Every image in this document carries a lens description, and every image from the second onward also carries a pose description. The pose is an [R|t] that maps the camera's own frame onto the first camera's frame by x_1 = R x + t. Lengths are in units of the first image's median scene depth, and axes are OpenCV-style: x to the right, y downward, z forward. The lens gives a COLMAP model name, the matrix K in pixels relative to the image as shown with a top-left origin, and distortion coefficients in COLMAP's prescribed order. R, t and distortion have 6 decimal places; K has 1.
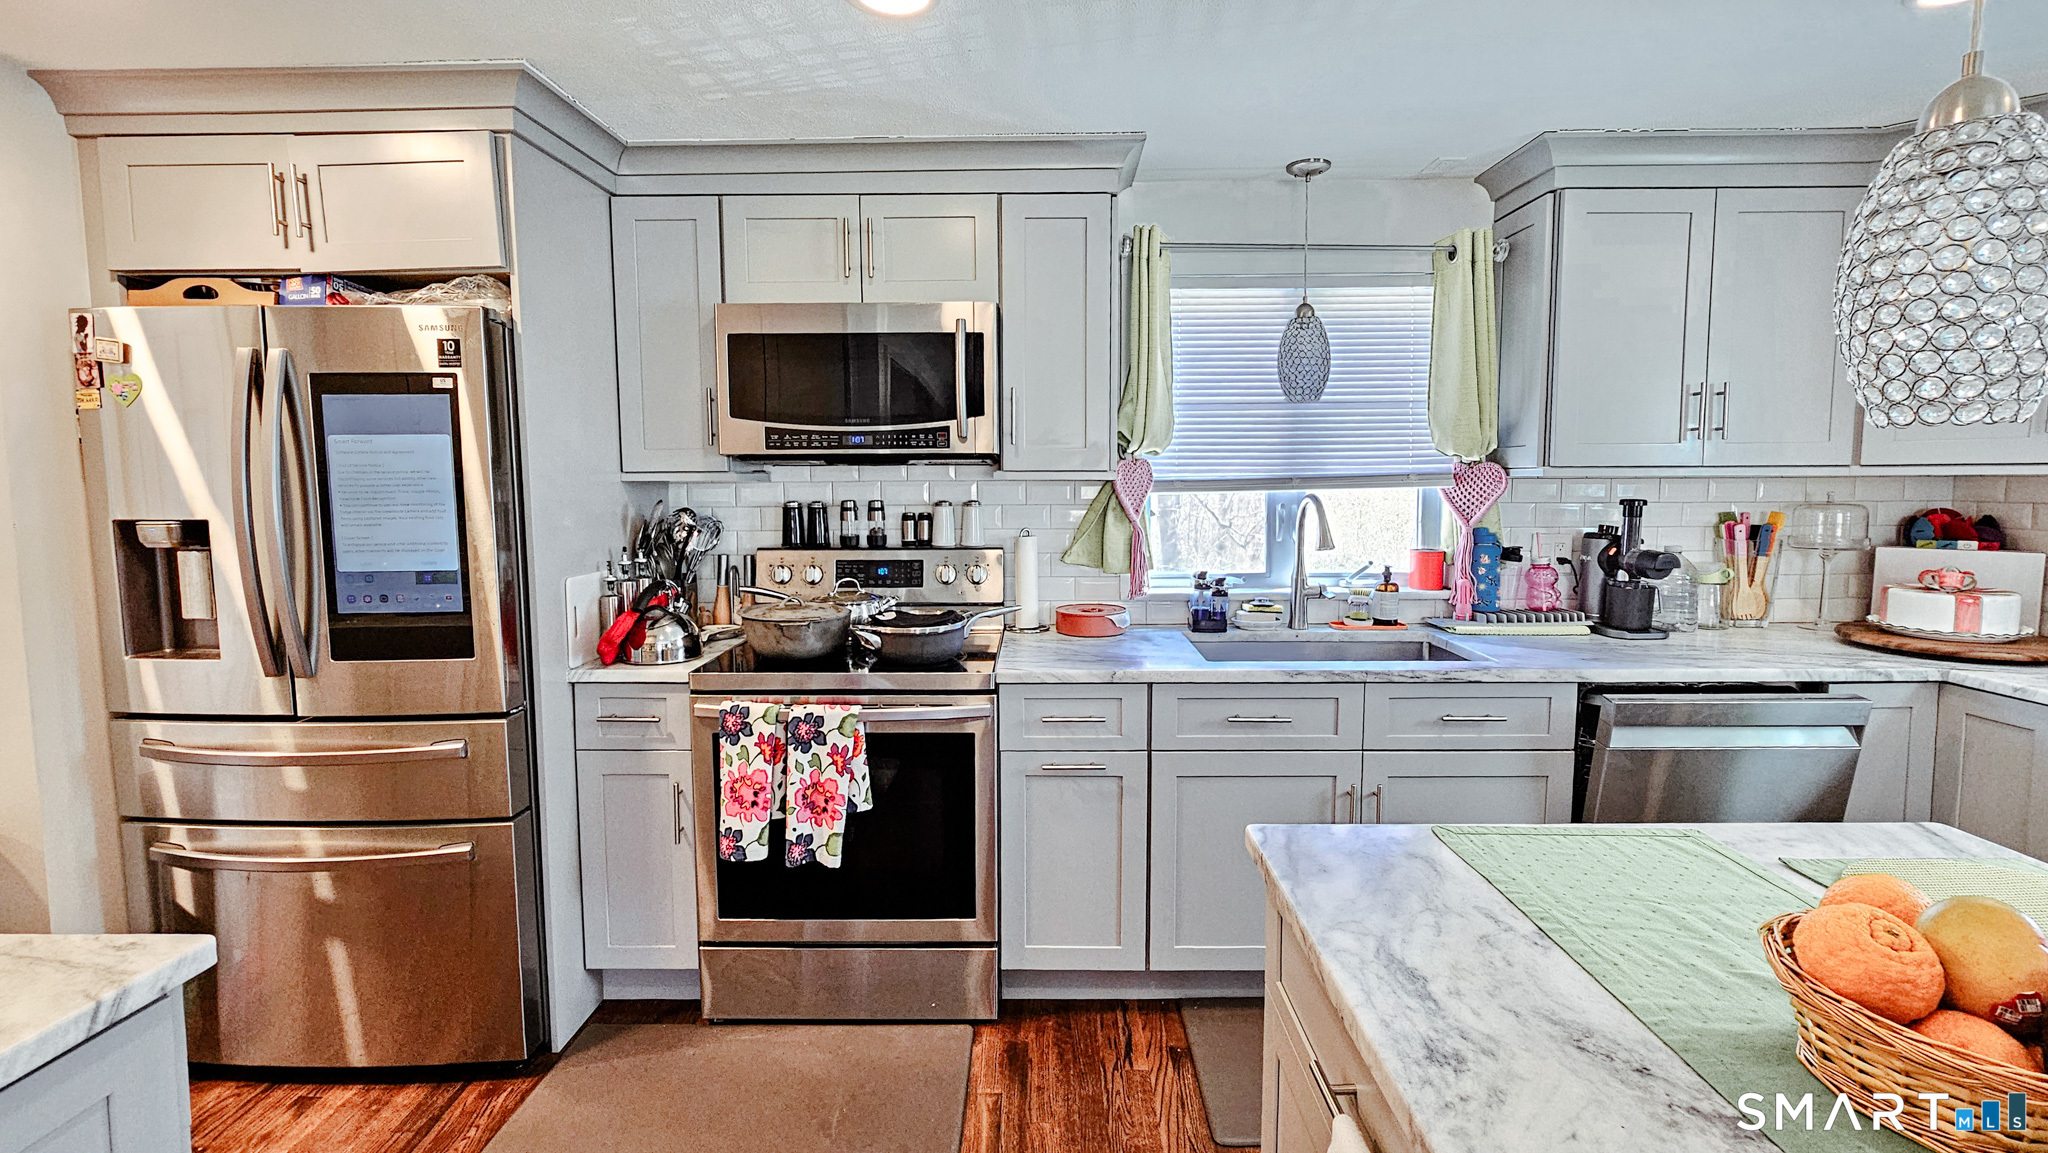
lens RADIAL K [[874.7, 0, 1022.6], [0, 874.7, 541.7], [0, 0, 1]] dist [-0.000288, -0.000319]
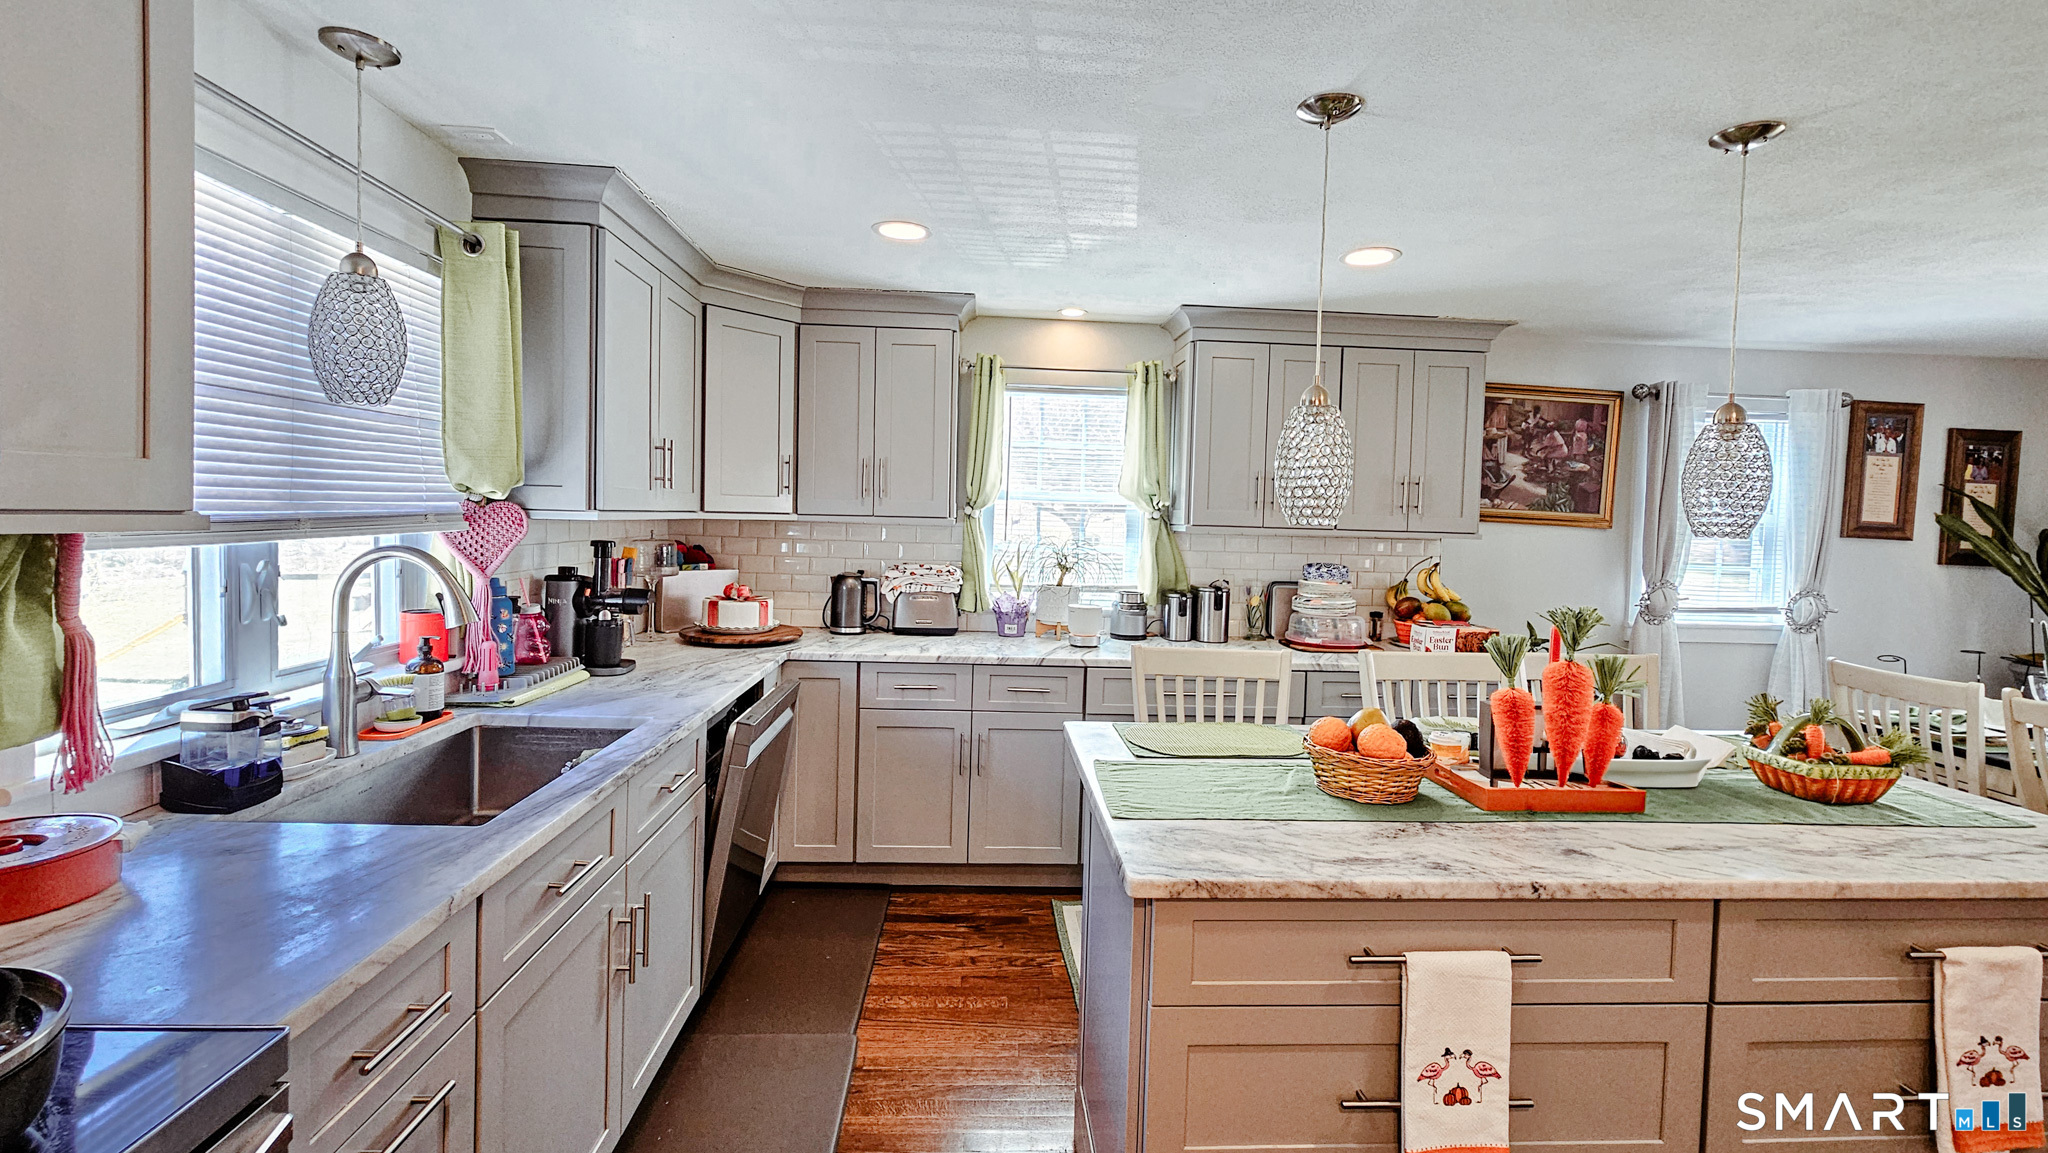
lens RADIAL K [[874.7, 0, 1022.6], [0, 874.7, 541.7], [0, 0, 1]] dist [-0.000288, -0.000319]
pose [[-0.067941, -0.027519, 0.997310, -0.406296], [0.043853, 0.998571, 0.030541, -0.062092], [-0.996725, 0.045811, -0.066637, 0.618330]]
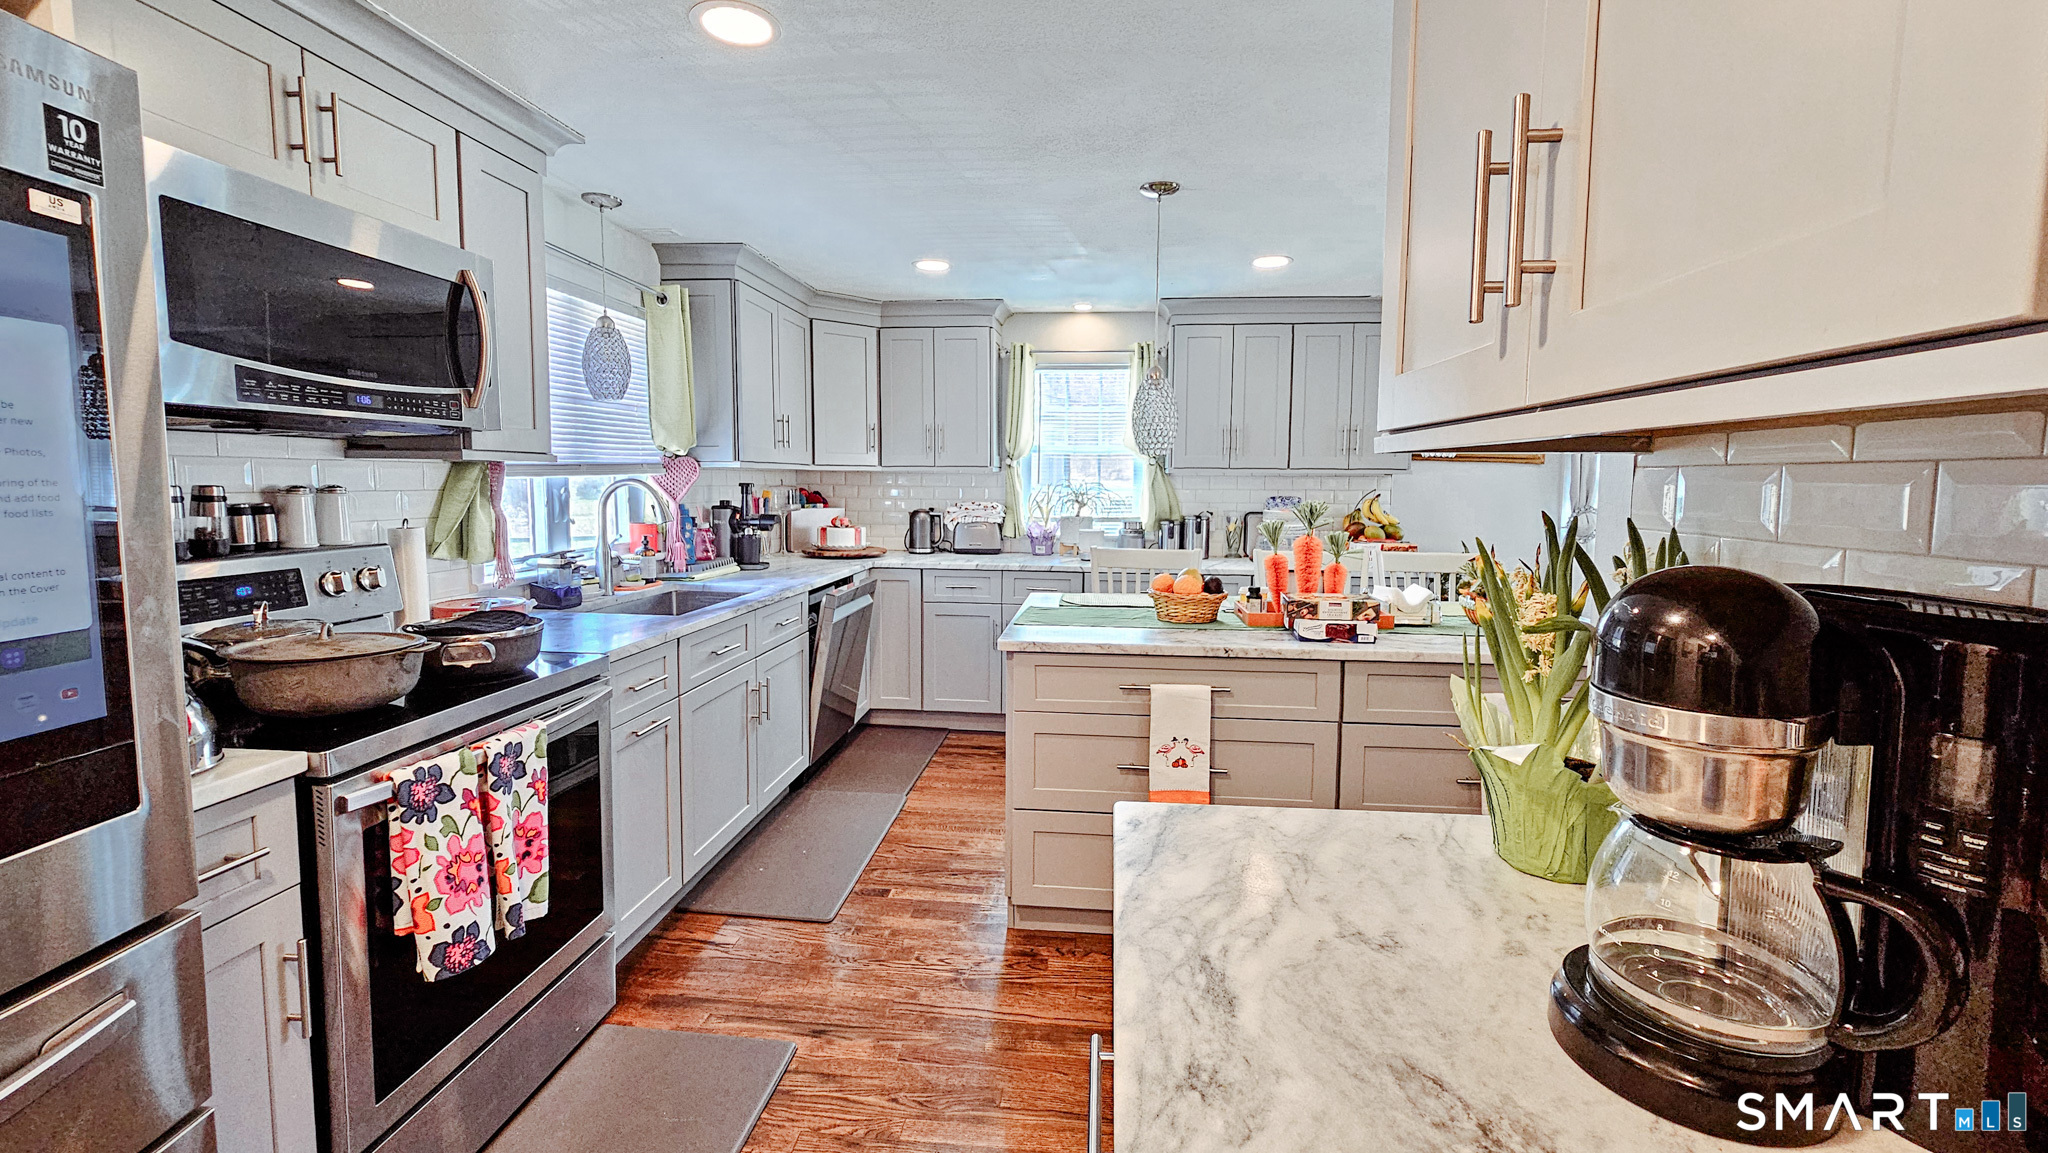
lens RADIAL K [[841.9, 0, 1024.2], [0, 841.9, 542.7], [0, 0, 1]] dist [0.000554, -0.000143]
pose [[0.088665, -0.070181, 0.993586, -0.850433], [0.064262, 0.995840, 0.064606, -0.007465], [-0.993986, 0.058121, 0.092806, 0.392035]]
